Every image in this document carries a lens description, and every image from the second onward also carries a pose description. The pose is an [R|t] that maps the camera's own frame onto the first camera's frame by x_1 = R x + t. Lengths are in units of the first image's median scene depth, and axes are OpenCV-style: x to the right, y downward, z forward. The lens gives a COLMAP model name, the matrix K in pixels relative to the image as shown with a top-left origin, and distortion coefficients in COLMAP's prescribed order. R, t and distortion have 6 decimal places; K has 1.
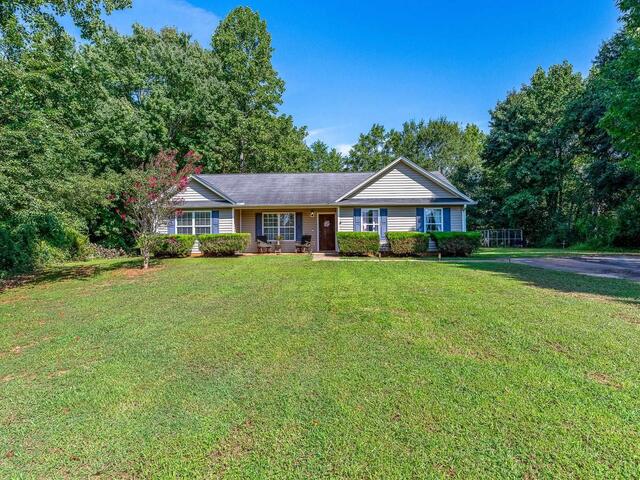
lens RADIAL K [[335.6, 0, 320.0], [0, 335.6, 240.0], [0, 0, 1]] dist [-0.000078, -0.000003]
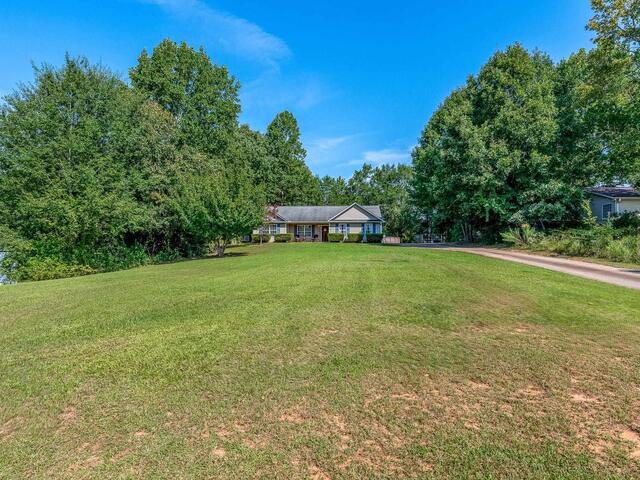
lens RADIAL K [[335.6, 0, 320.0], [0, 335.6, 240.0], [0, 0, 1]] dist [-0.000078, -0.000003]
pose [[0.999125, 0.010258, -0.040542, 0.082769], [-0.011186, 0.999679, -0.022727, 0.076730], [0.040296, 0.023161, 0.998919, -1.356488]]
